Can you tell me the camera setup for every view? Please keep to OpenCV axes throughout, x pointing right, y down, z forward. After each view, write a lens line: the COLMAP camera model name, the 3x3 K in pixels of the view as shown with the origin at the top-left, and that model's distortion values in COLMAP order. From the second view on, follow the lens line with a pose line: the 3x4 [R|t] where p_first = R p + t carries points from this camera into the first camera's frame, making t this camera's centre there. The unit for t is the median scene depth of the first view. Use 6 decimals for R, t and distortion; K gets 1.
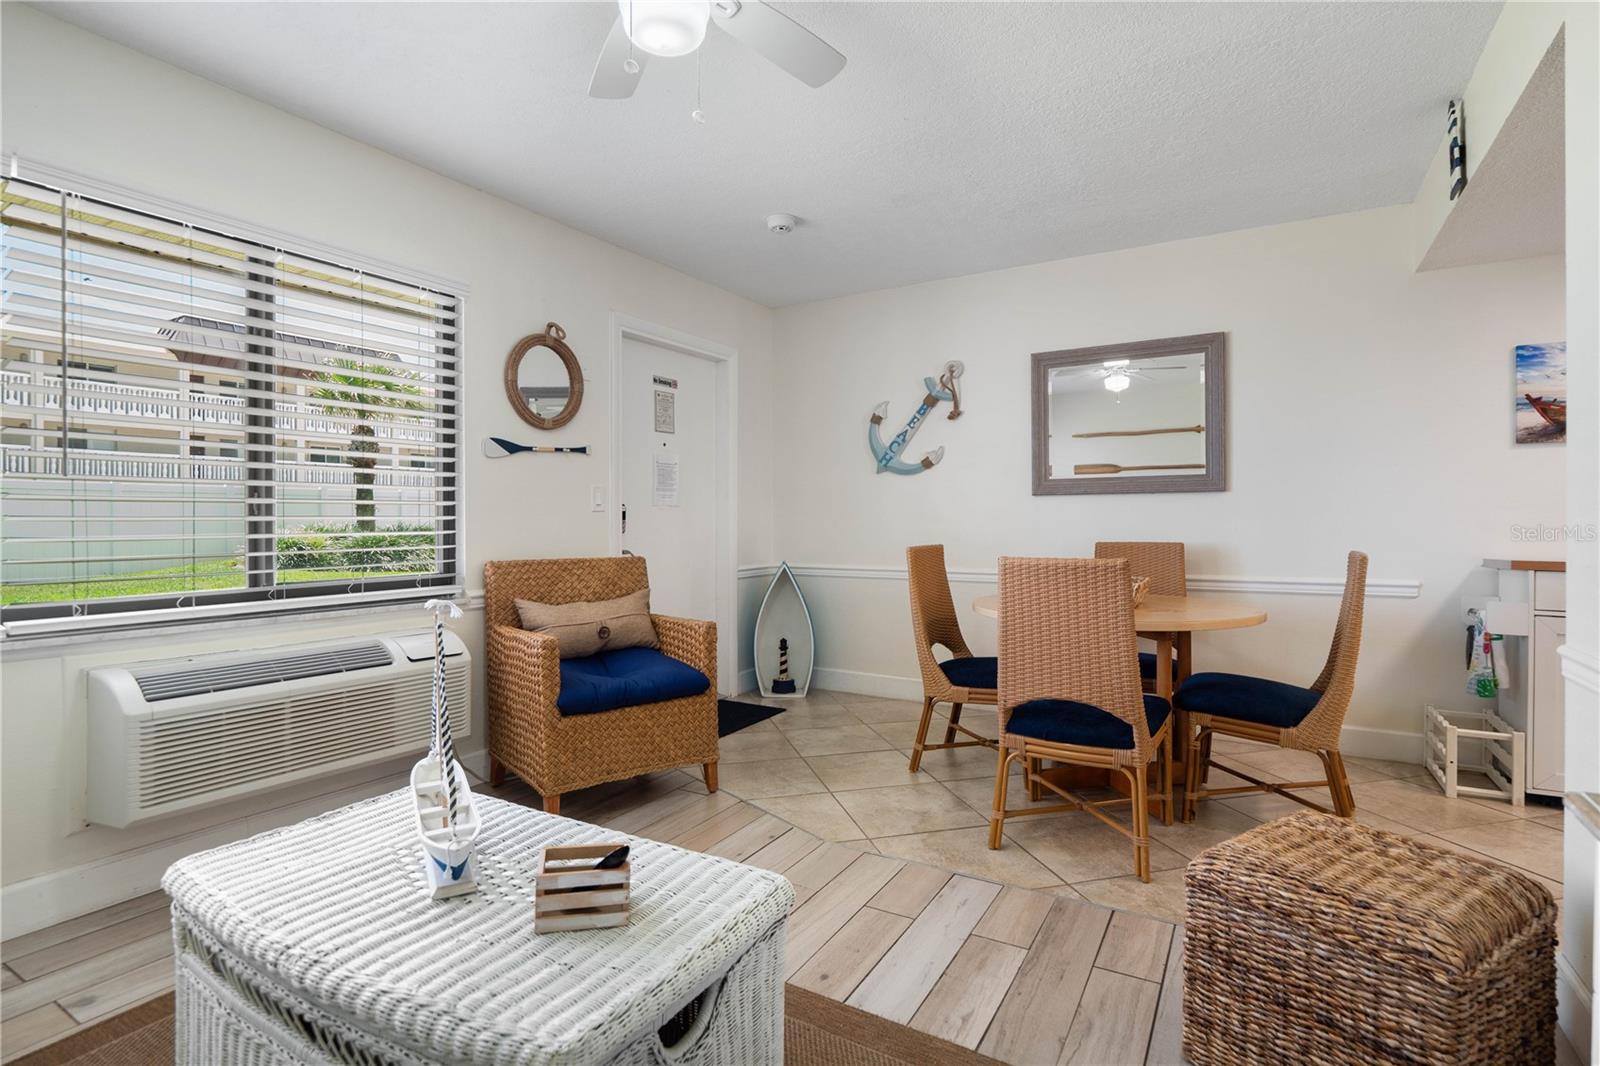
lens RADIAL K [[787.8, 0, 803.6], [0, 787.8, 502.7], [0, 0, 1]] dist [0.001707, -0.010655]
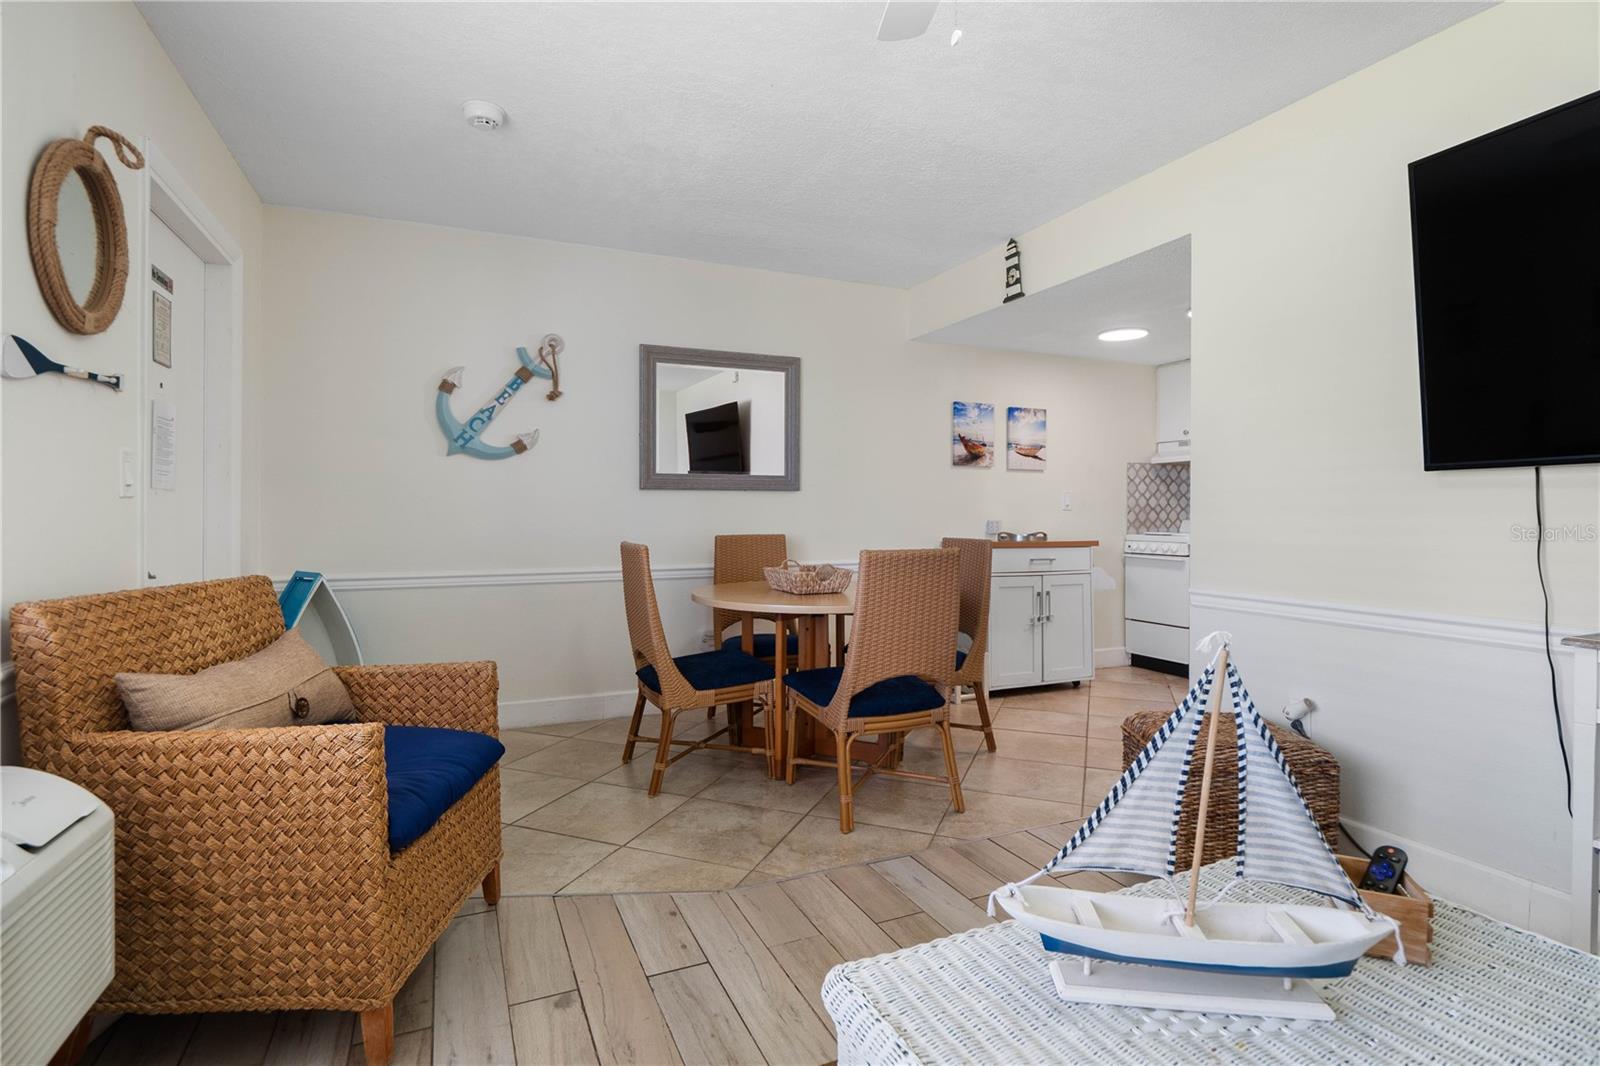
lens RADIAL K [[787.8, 0, 803.6], [0, 787.8, 502.7], [0, 0, 1]] dist [0.001707, -0.010655]
pose [[0.570506, 0.014212, 0.821170, -0.488545], [-0.022005, 0.999756, -0.002015, 0.006157], [-0.820998, -0.016920, 0.570680, 0.344569]]
